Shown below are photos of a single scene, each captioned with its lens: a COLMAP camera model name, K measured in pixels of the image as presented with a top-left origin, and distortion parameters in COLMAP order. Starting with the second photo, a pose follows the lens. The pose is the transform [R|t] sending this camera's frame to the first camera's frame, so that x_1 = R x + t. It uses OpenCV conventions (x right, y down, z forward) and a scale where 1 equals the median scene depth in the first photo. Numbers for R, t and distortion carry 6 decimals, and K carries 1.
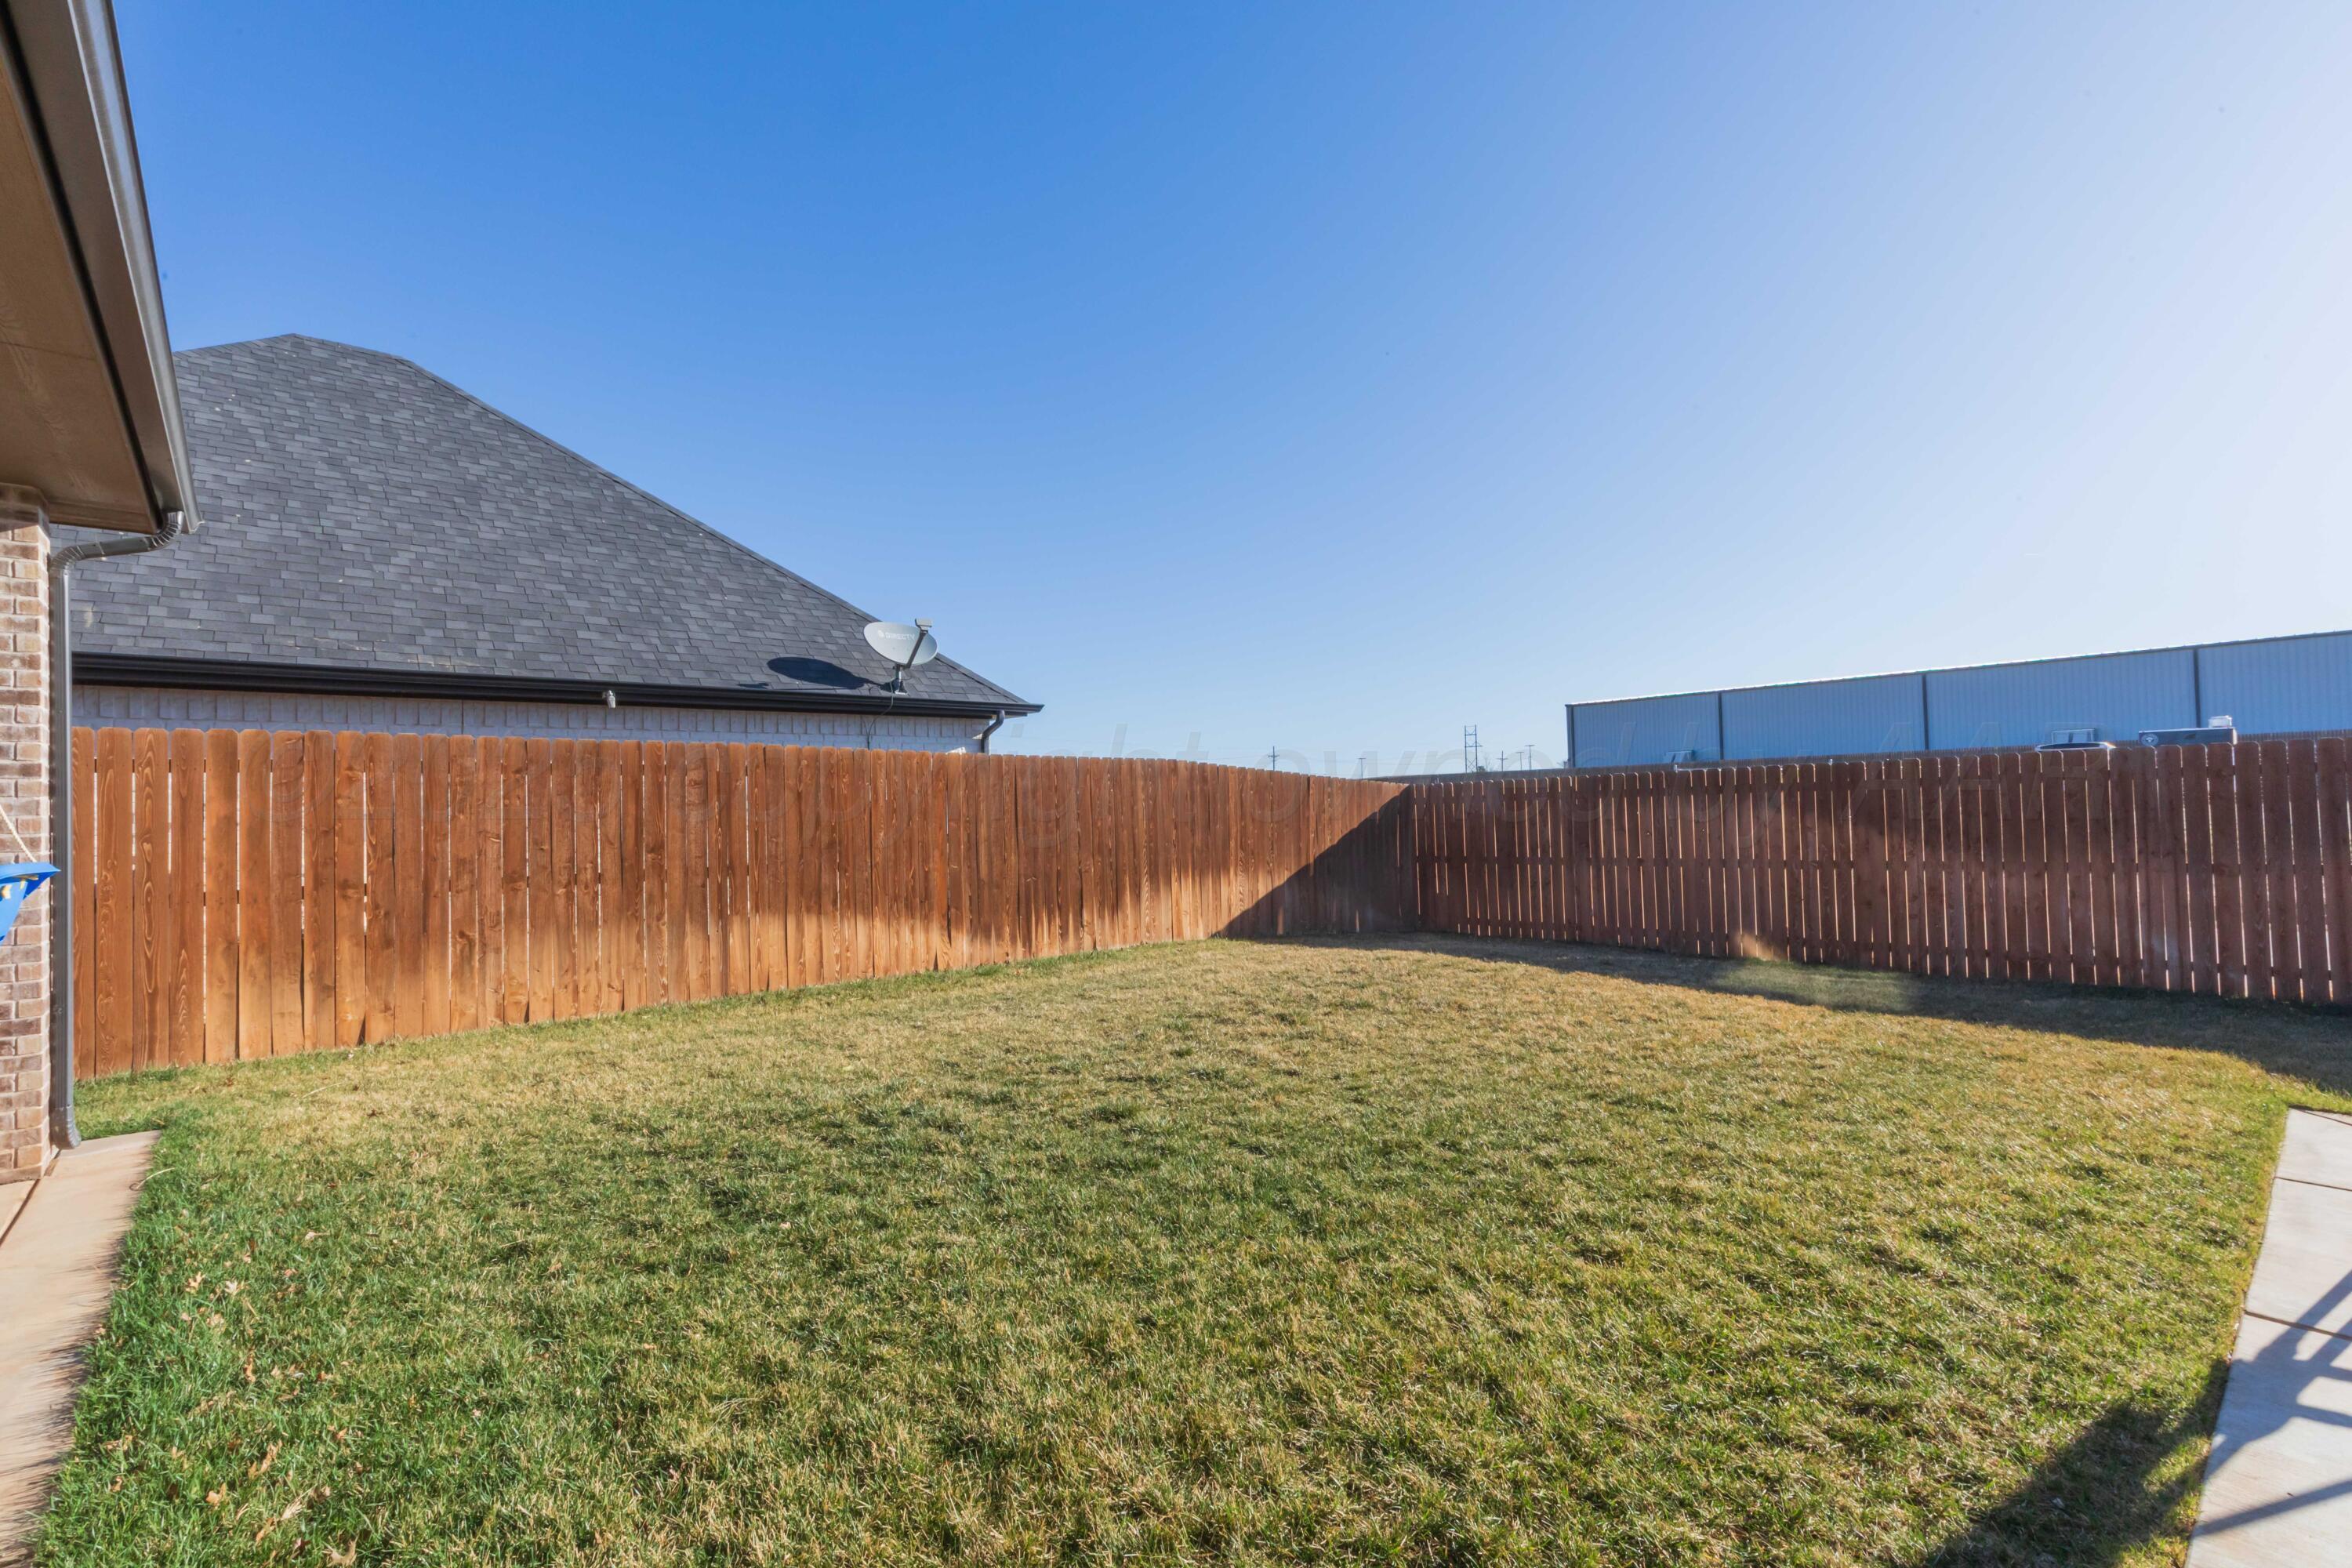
lens RADIAL K [[1055.6, 0, 1139.9], [0, 1055.6, 787.2], [0, 0, 1]] dist [0.005895, -0.002023]
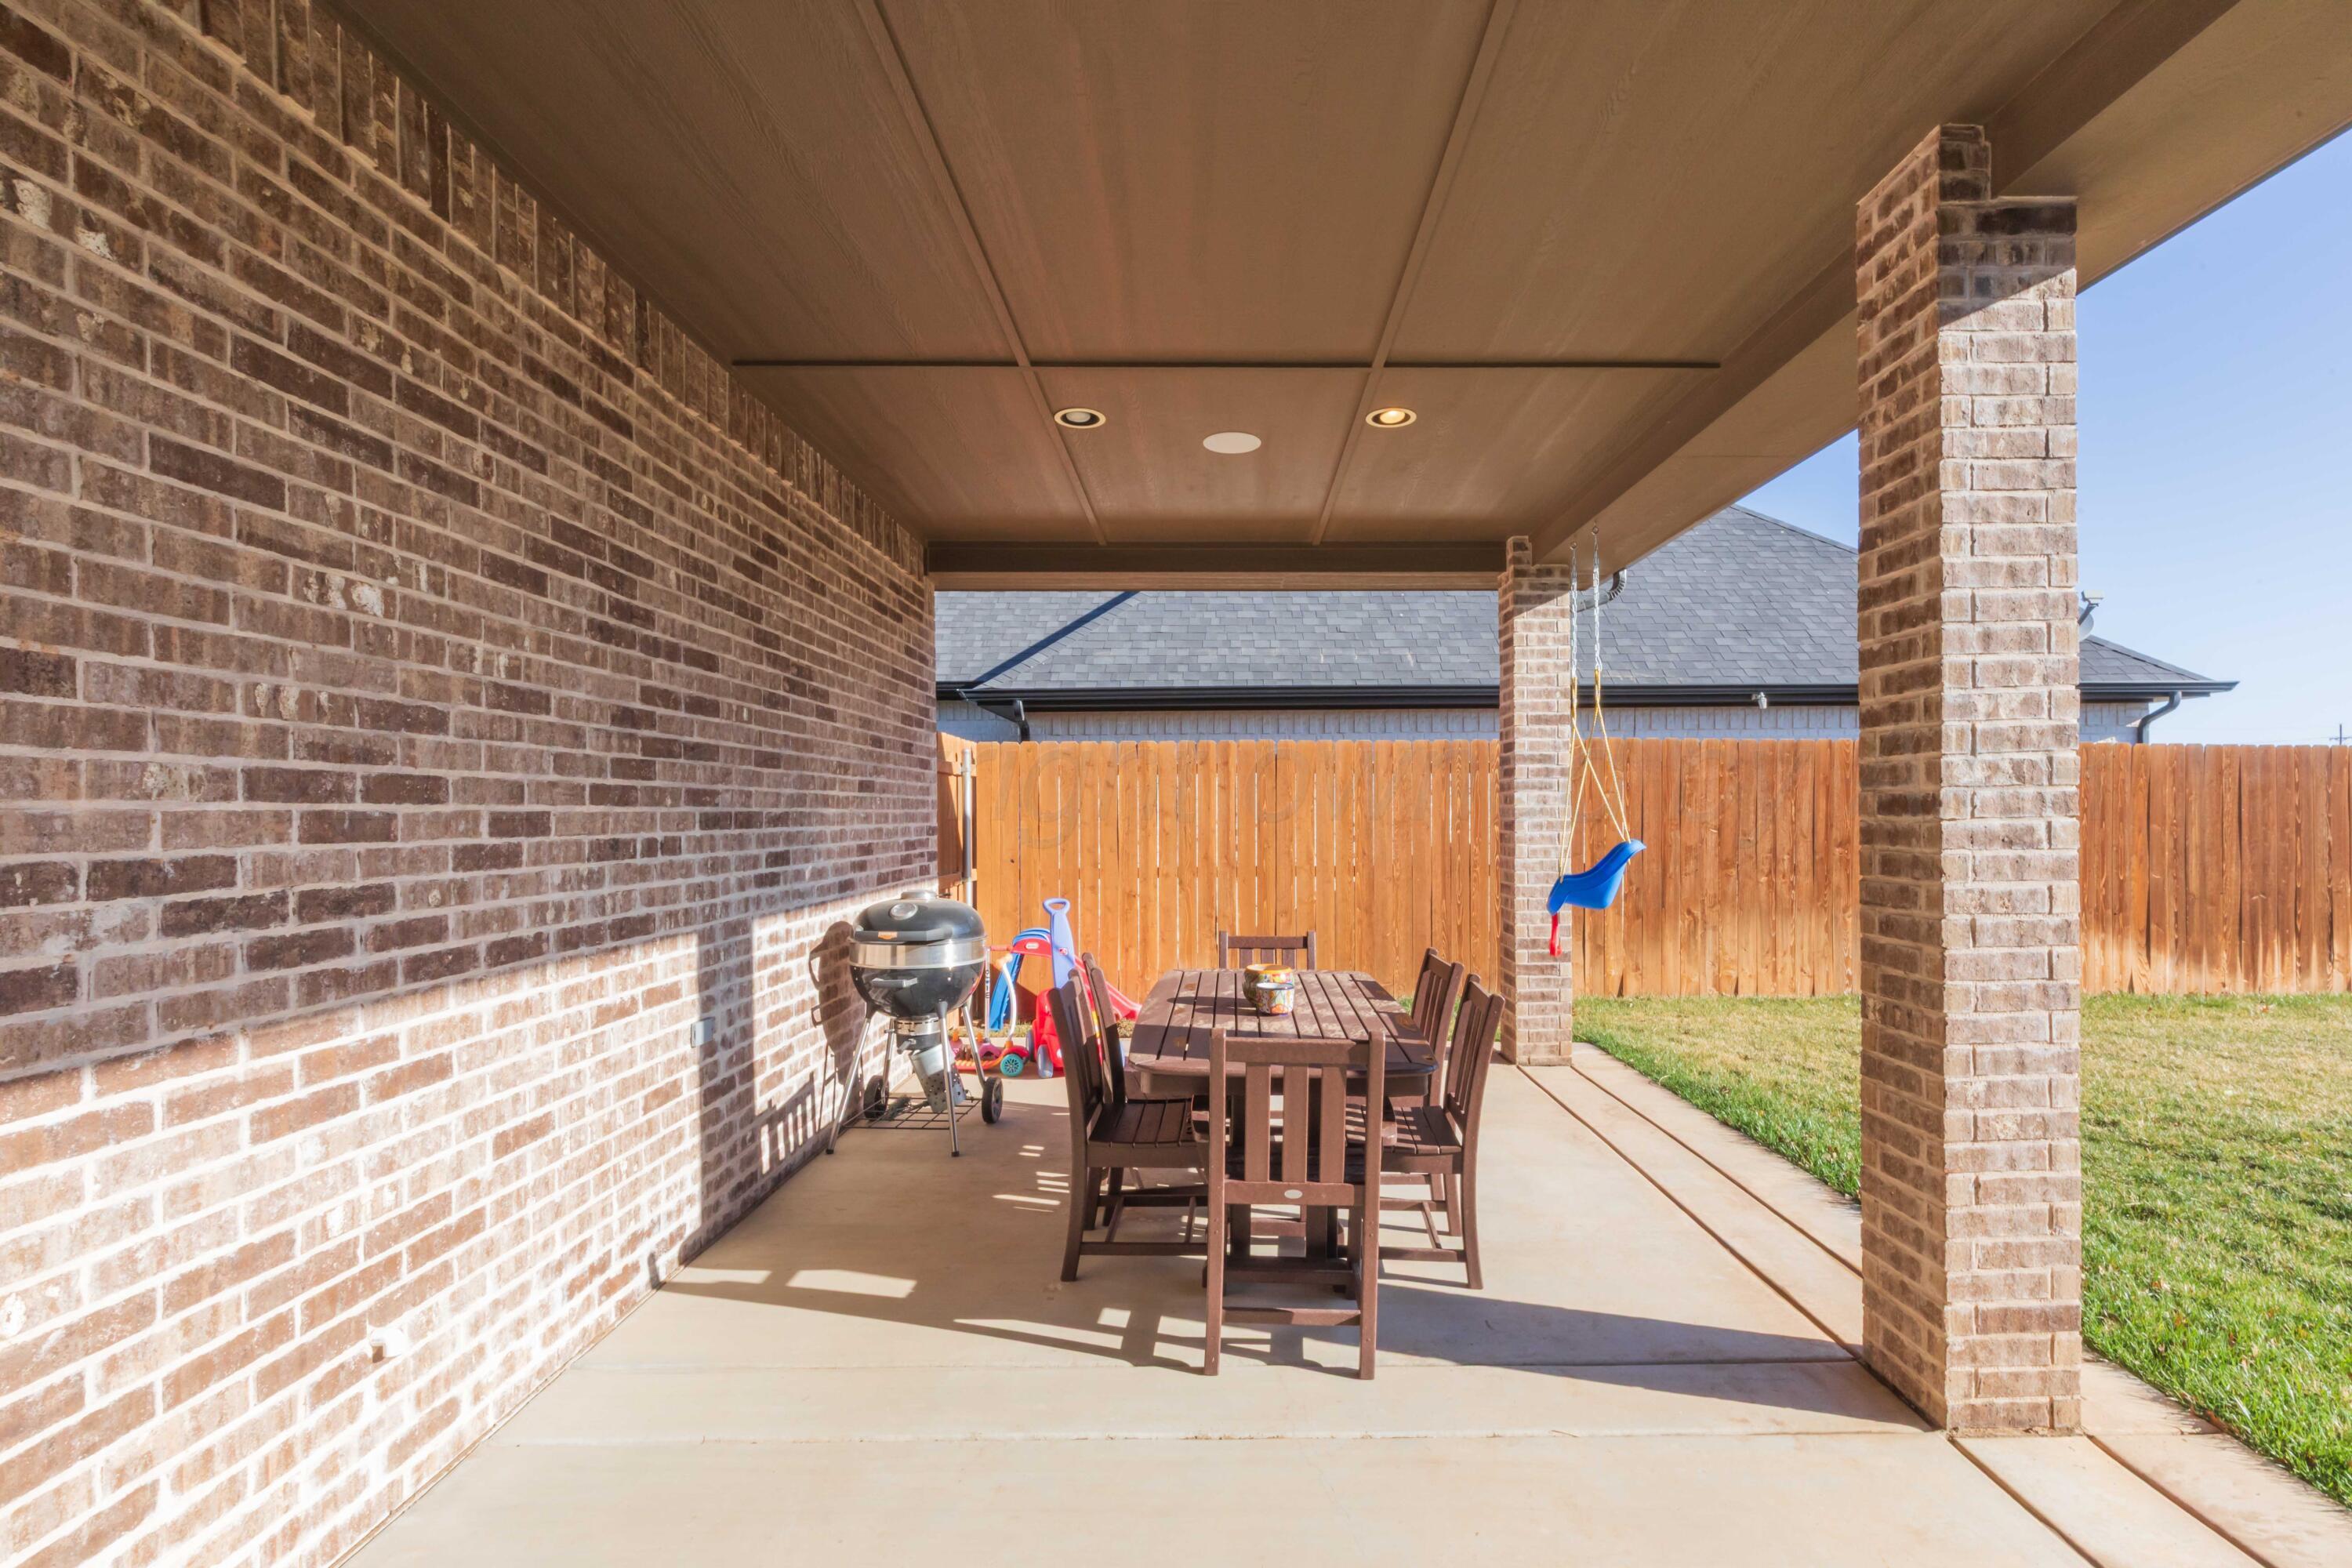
lens RADIAL K [[1055.6, 0, 1259.8], [0, 1055.6, 823.9], [0, 0, 1]] dist [0.005895, -0.002023]
pose [[0.775349, 0.026228, -0.630988, -0.195388], [-0.001136, 0.999194, 0.040137, -0.001369], [0.631532, -0.030403, 0.774754, -0.128734]]
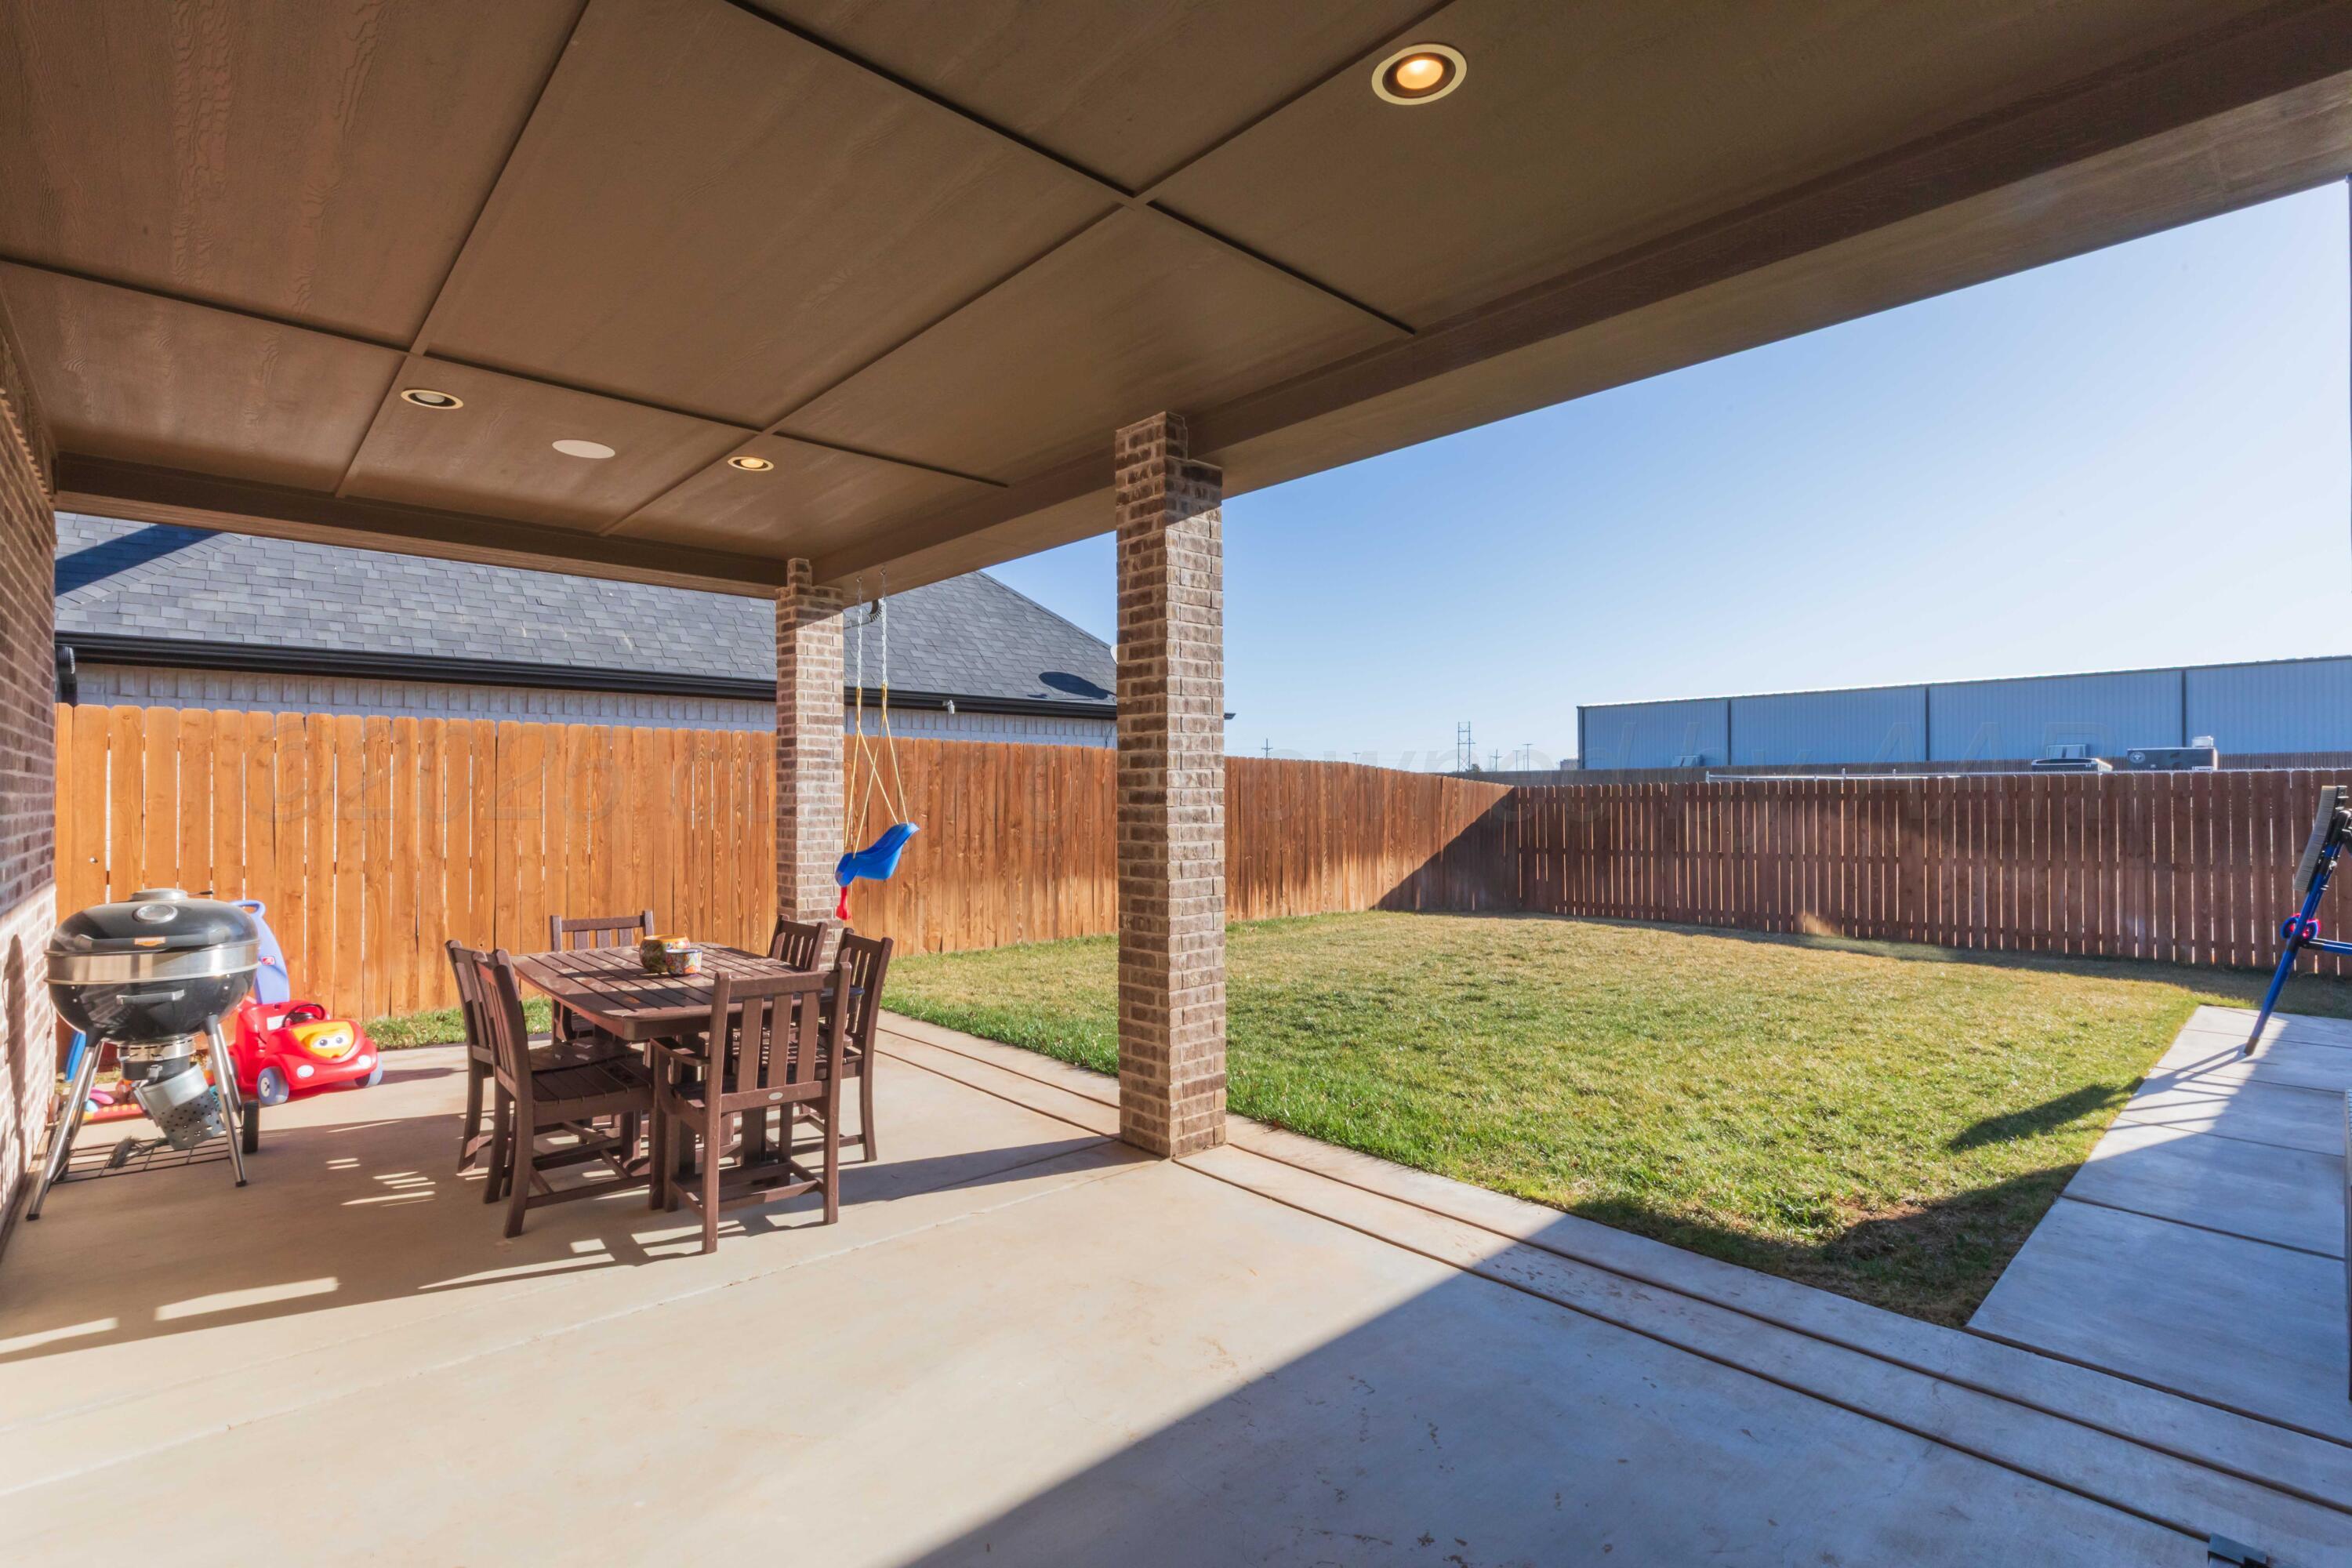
lens RADIAL K [[1055.6, 0, 1178.6], [0, 1055.6, 793.3], [0, 0, 1]] dist [0.005895, -0.002023]
pose [[0.999371, 0.024149, 0.025982, -0.229769], [-0.024535, 0.999592, 0.014605, -0.004076], [-0.025618, -0.015233, 0.999556, -0.250123]]
